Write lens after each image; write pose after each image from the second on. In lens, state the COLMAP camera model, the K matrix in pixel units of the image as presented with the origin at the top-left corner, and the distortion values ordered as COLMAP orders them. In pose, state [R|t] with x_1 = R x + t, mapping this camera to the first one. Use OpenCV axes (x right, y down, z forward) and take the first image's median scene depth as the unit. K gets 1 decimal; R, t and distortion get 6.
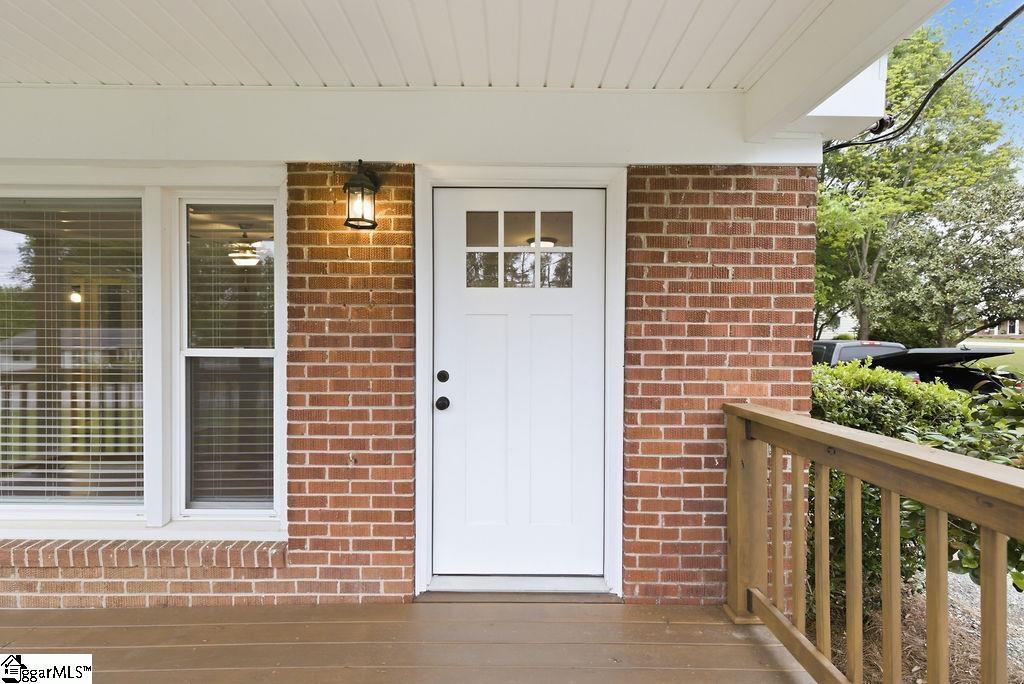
lens RADIAL K [[432.2, 0, 511.9], [0, 432.2, 340.0], [0, 0, 1]] dist [-0.001701, 0.000051]
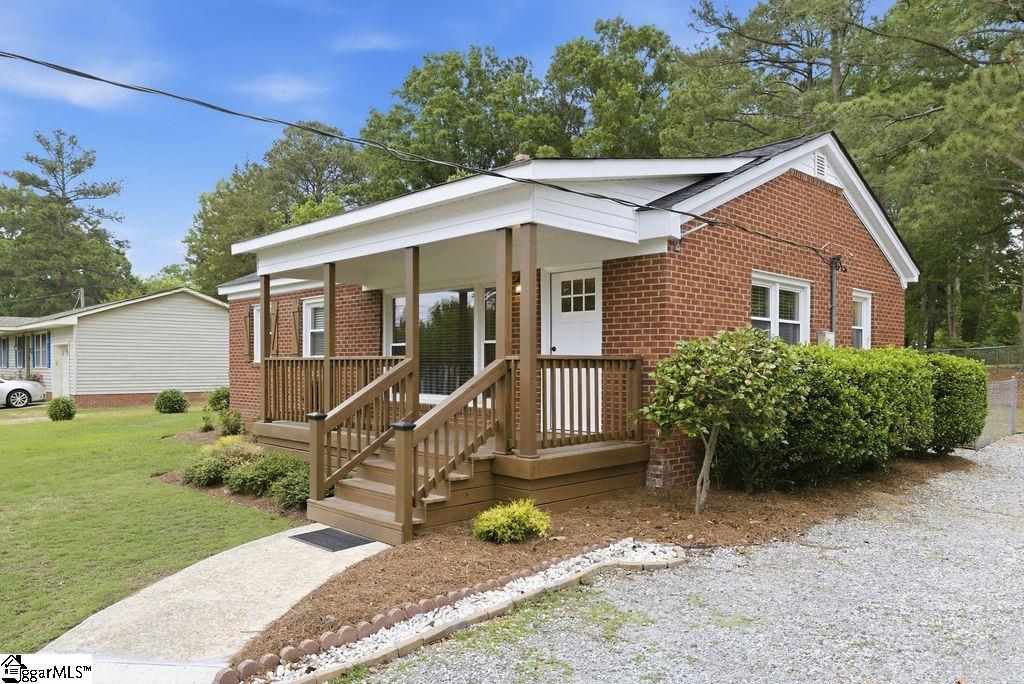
lens RADIAL K [[707.6, 0, 511.8], [0, 707.6, 346.4], [0, 0, 1]] dist [-0.000352, -0.000009]
pose [[0.701434, -0.020105, -0.712451, 2.786553], [-0.000223, 0.999596, -0.028427, 0.201590], [0.712735, 0.020098, 0.701146, -2.198673]]
